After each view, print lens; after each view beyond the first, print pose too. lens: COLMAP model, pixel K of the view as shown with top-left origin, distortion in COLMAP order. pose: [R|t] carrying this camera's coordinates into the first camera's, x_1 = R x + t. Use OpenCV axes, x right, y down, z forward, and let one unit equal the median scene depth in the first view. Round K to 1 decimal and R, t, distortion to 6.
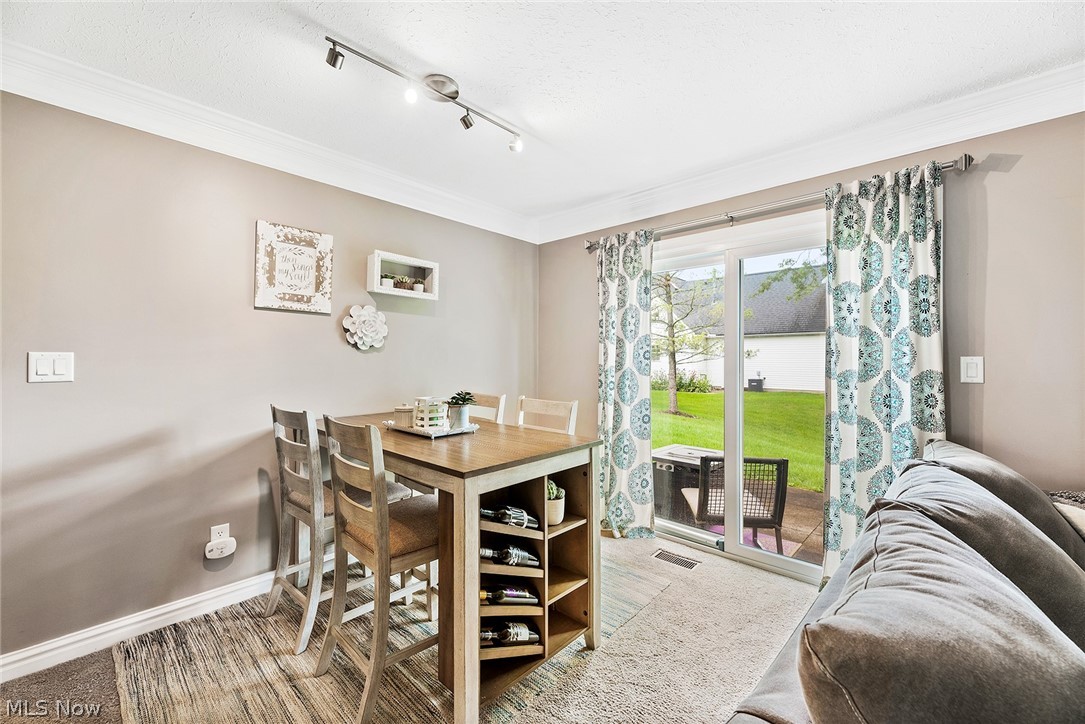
lens RADIAL K [[439.4, 0, 545.3], [0, 439.4, 354.5], [0, 0, 1]] dist [0.002157, 0.000123]
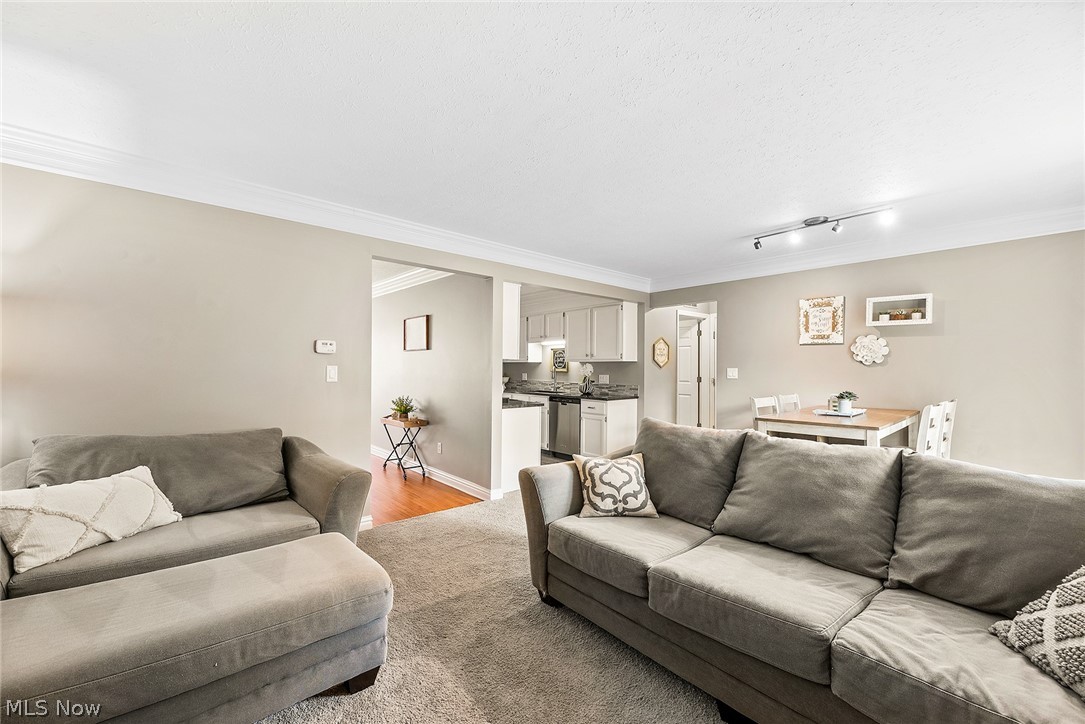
lens RADIAL K [[439.4, 0, 540.1], [0, 439.4, 365.7], [0, 0, 1]] dist [0.002157, 0.000123]
pose [[-0.091928, -0.007192, -0.995740, 1.281670], [0.010119, 0.999916, -0.008156, -0.007837], [0.995714, -0.010826, -0.091848, 0.024009]]
